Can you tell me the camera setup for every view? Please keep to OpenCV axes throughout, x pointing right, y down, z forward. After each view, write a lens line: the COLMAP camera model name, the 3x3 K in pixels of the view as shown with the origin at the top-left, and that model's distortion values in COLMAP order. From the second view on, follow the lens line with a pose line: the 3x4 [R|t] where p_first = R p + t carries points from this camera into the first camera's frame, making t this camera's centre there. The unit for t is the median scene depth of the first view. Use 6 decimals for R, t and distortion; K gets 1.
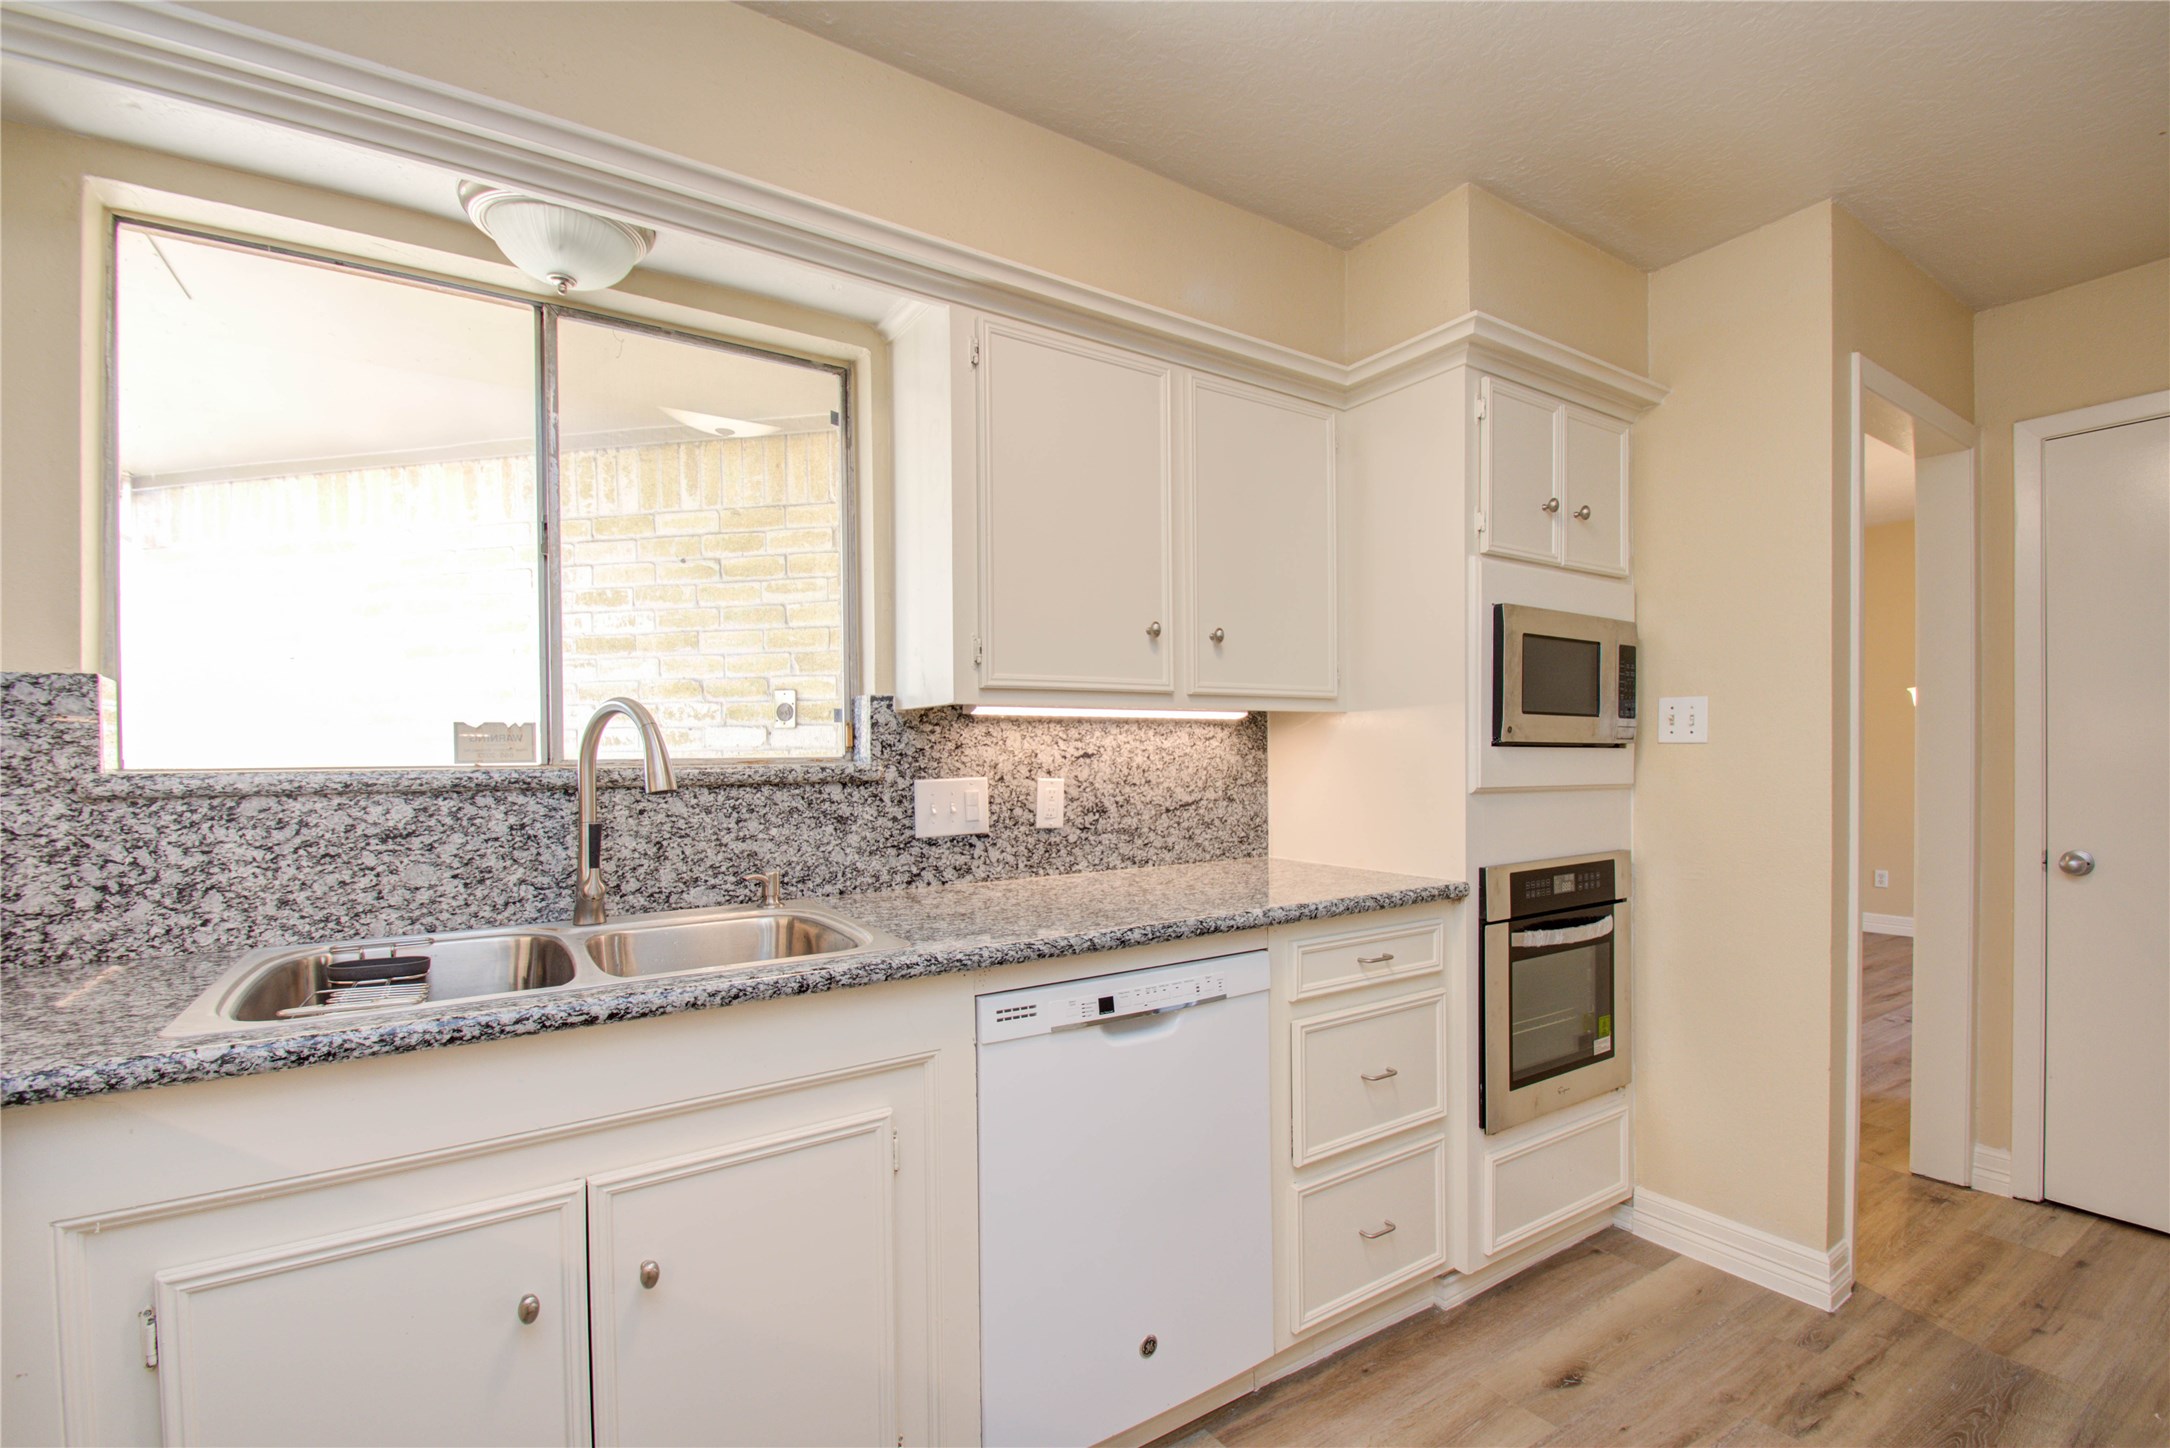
lens RADIAL K [[957.7, 0, 1093.8], [0, 957.7, 764.3], [0, 0, 1]] dist [0.008297, -0.012909]
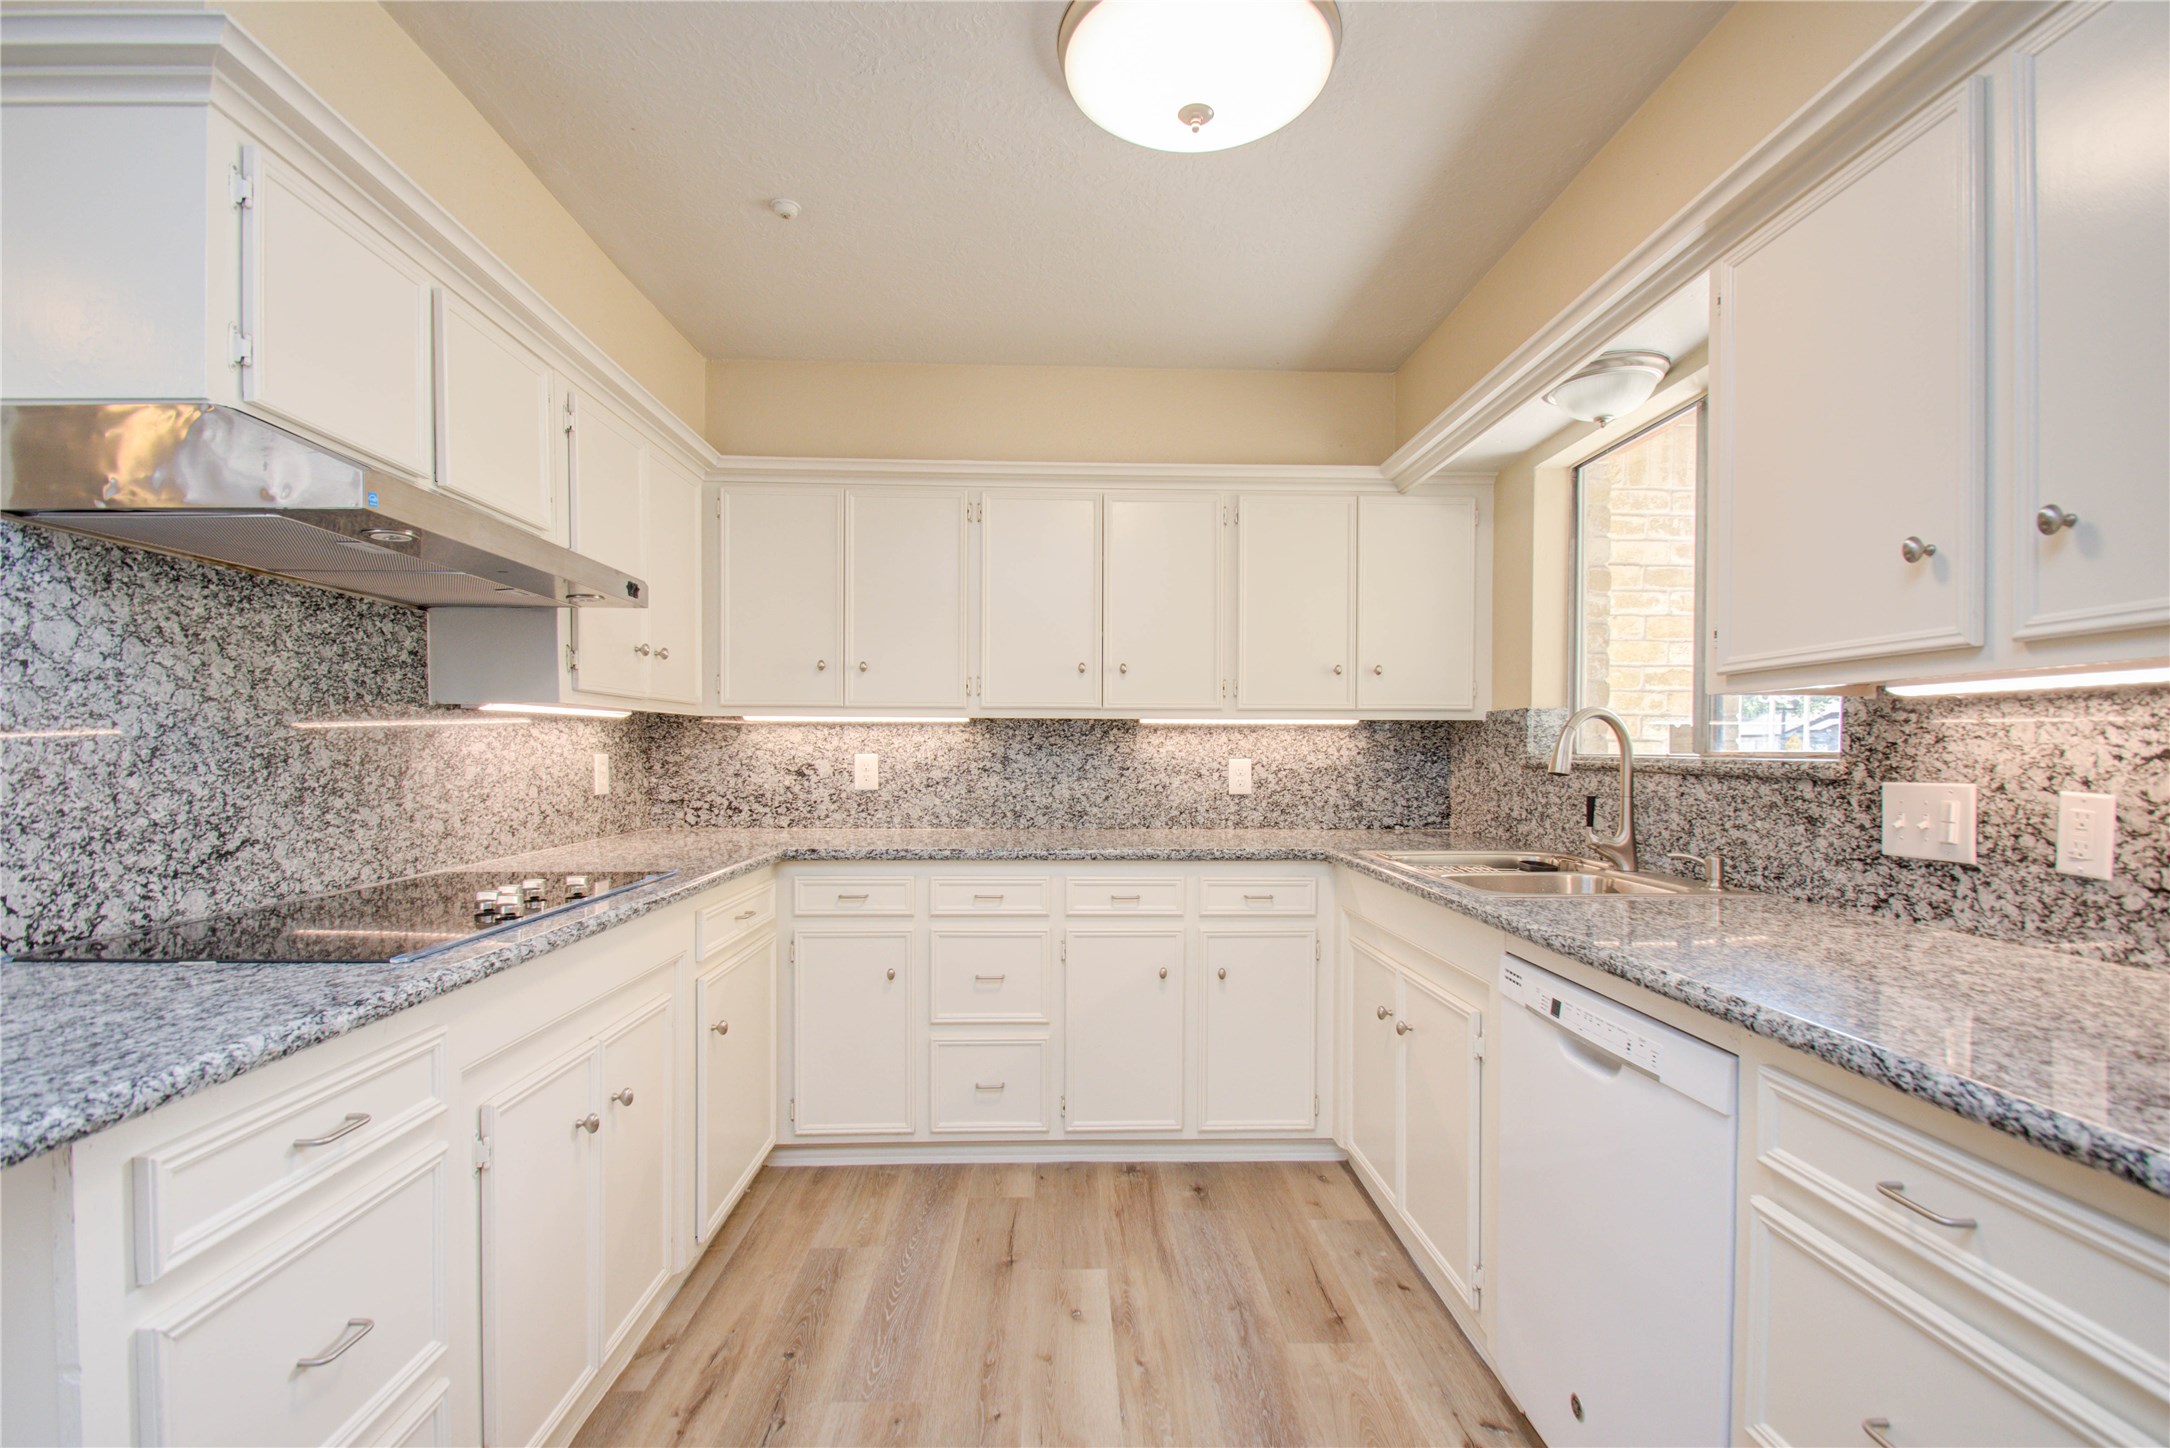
lens RADIAL K [[960.5, 0, 1095.0], [0, 960.5, 762.3], [0, 0, 1]] dist [0.011175, -0.015681]
pose [[-0.514288, 0.019004, -0.857407, 0.773334], [-0.008088, 0.999603, 0.027008, -0.015052], [0.857579, 0.020825, -0.513930, 0.778093]]
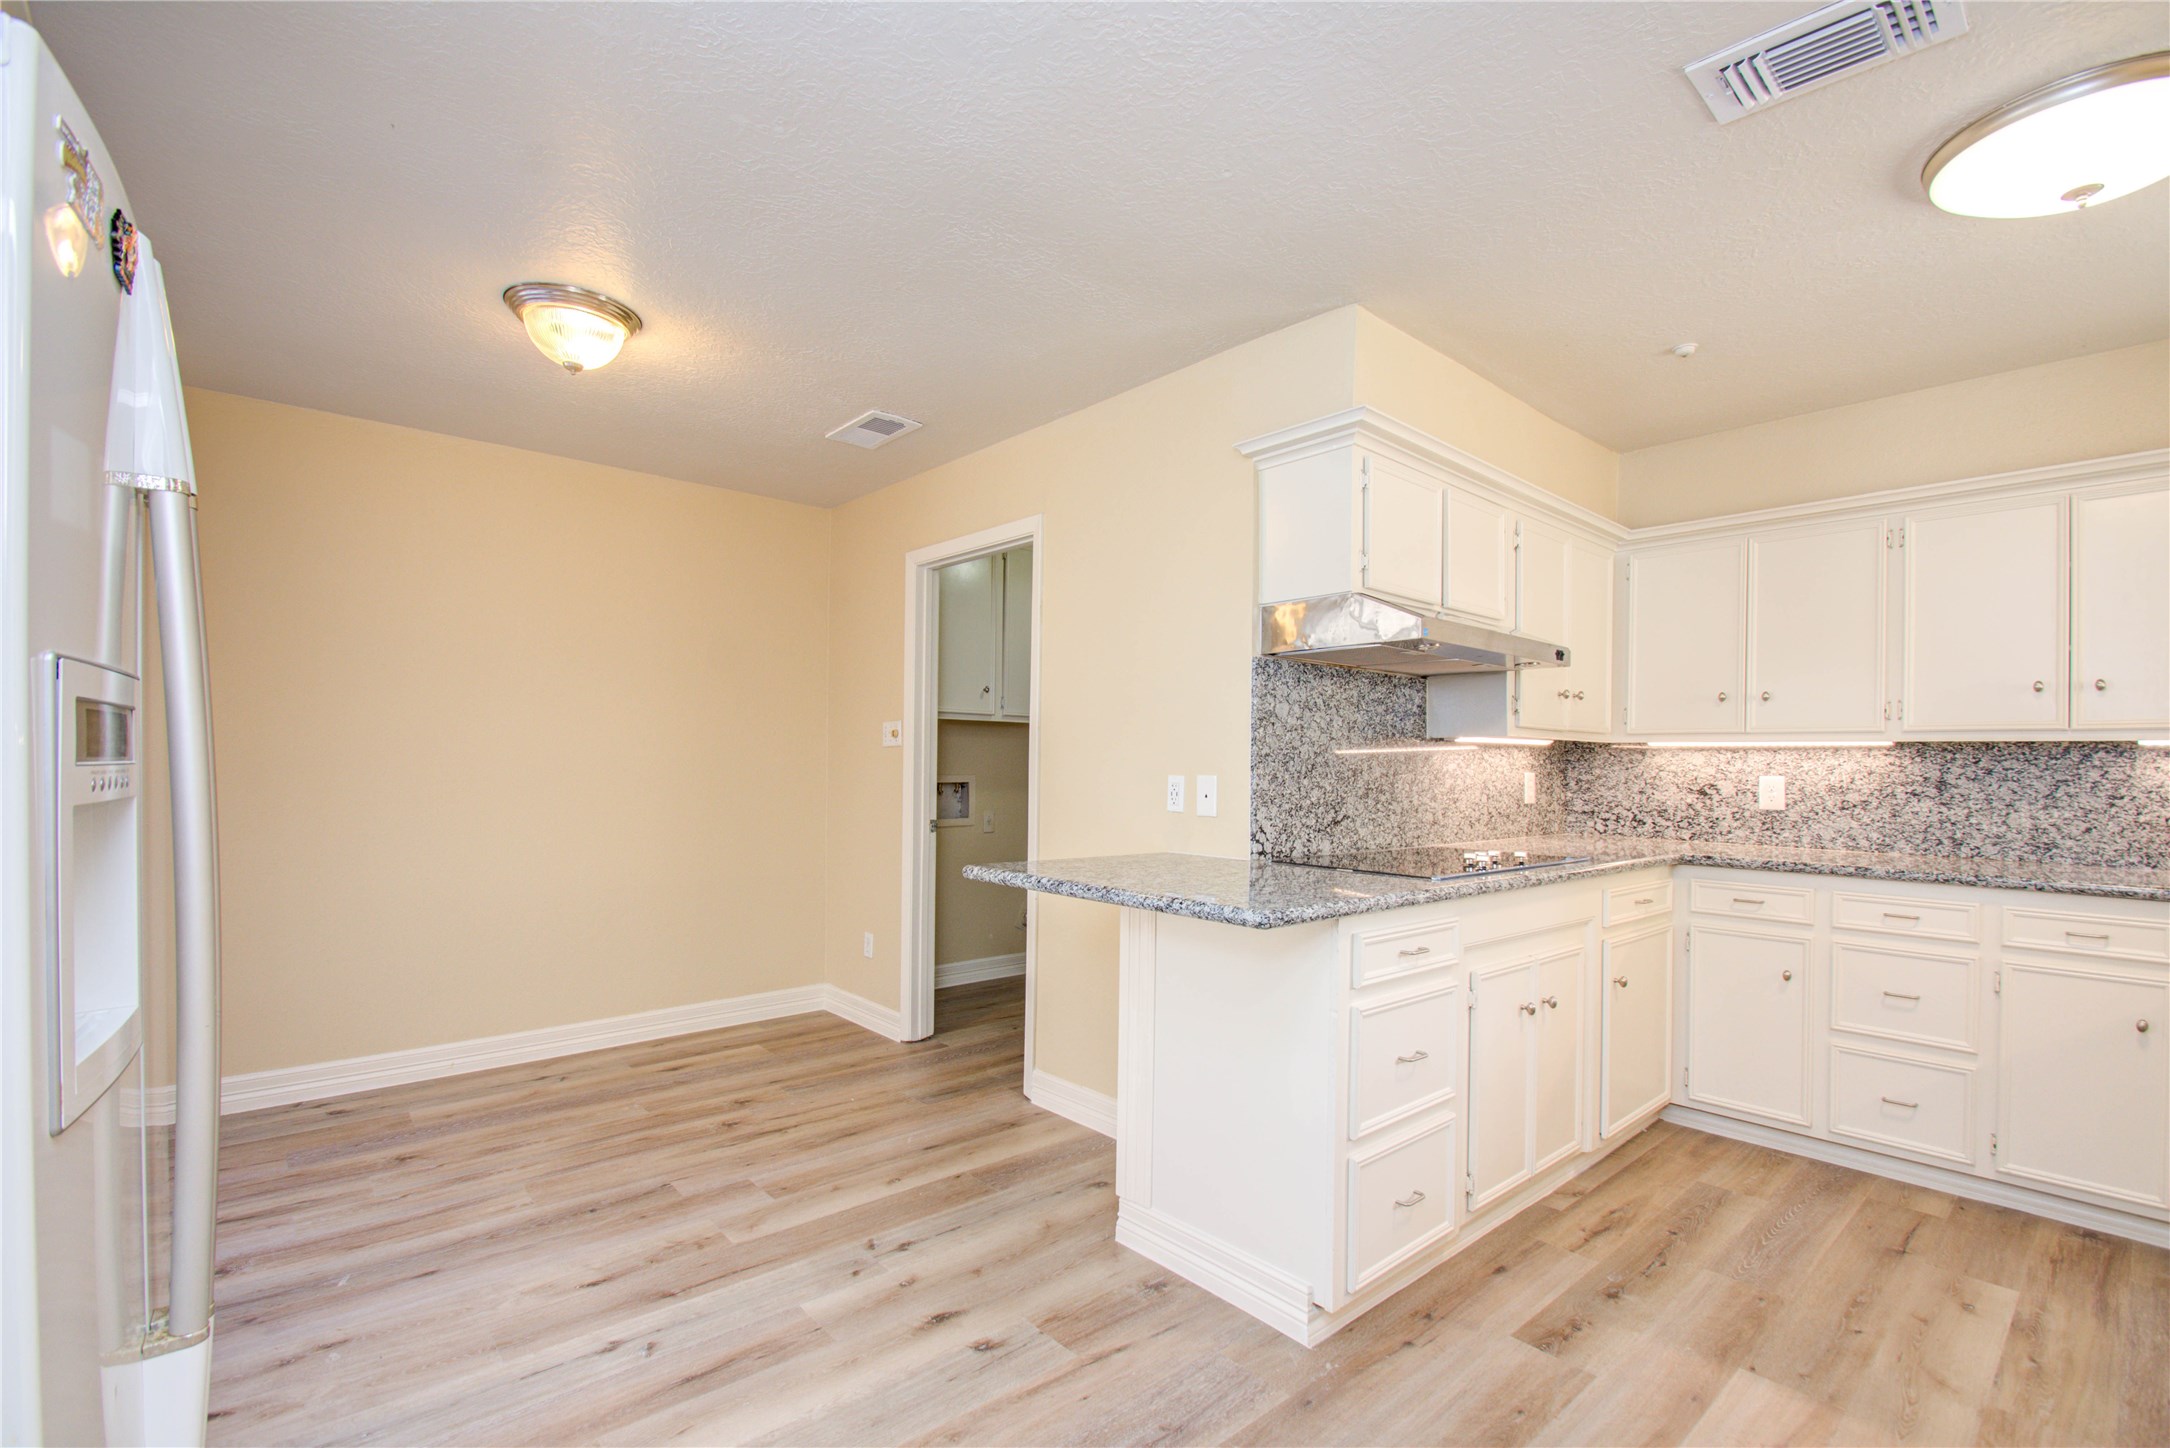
lens RADIAL K [[960.5, 0, 1095.0], [0, 960.5, 762.3], [0, 0, 1]] dist [0.011175, -0.015681]
pose [[-0.988944, -0.005837, -0.148174, 1.027815], [-0.007360, 0.999926, 0.009726, -0.015125], [0.148107, 0.010709, -0.988913, 1.124179]]
